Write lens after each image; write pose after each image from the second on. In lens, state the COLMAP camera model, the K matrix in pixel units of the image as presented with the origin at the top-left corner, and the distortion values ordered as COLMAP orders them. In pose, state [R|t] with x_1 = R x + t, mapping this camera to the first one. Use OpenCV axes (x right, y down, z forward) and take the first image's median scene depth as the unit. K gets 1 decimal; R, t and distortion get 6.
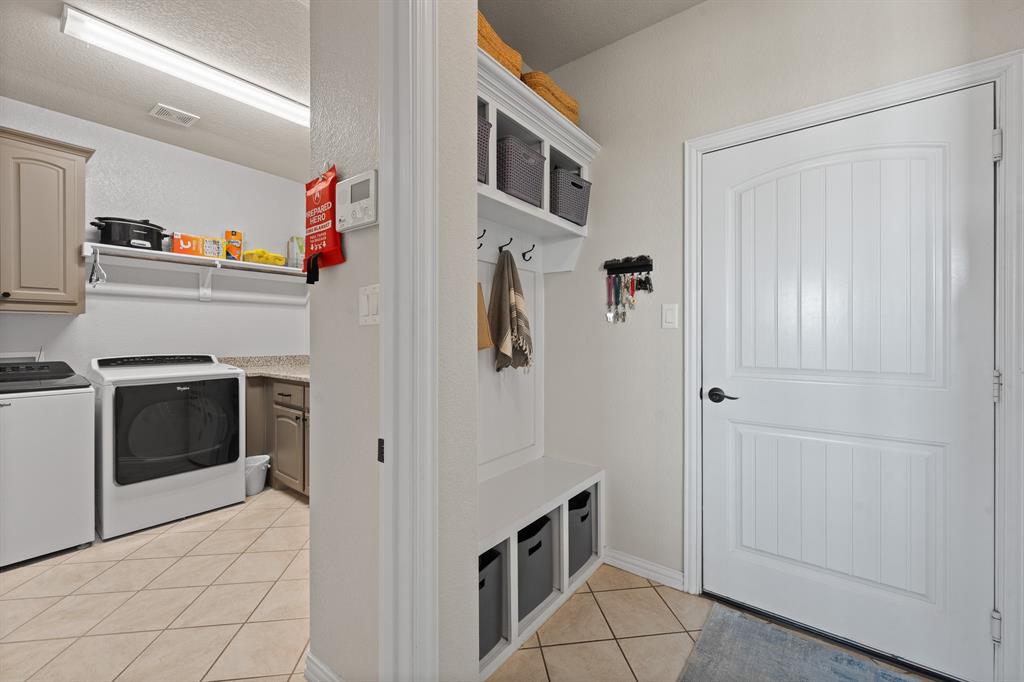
lens RADIAL K [[418.7, 0, 510.6], [0, 418.7, 333.1], [0, 0, 1]] dist [-0.005741, 0.000148]
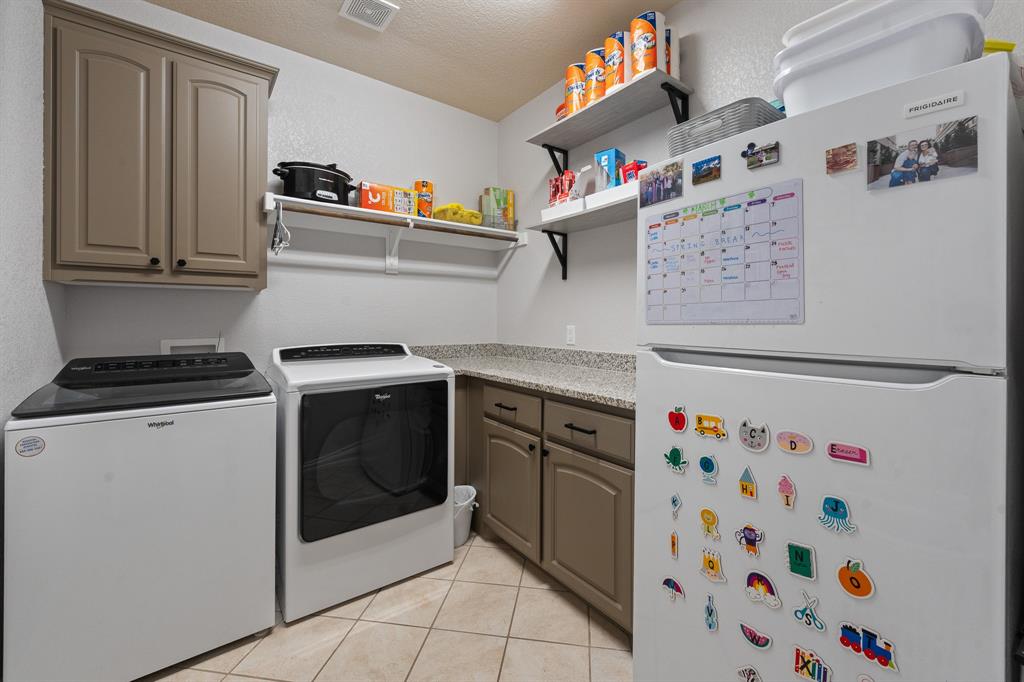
lens RADIAL K [[418.7, 0, 497.1], [0, 418.7, 310.6], [0, 0, 1]] dist [-0.005741, 0.000148]
pose [[0.956035, -0.006585, -0.293178, -0.373109], [0.001738, 0.999858, -0.016791, 0.005940], [0.293247, 0.015544, 0.955910, 0.371068]]
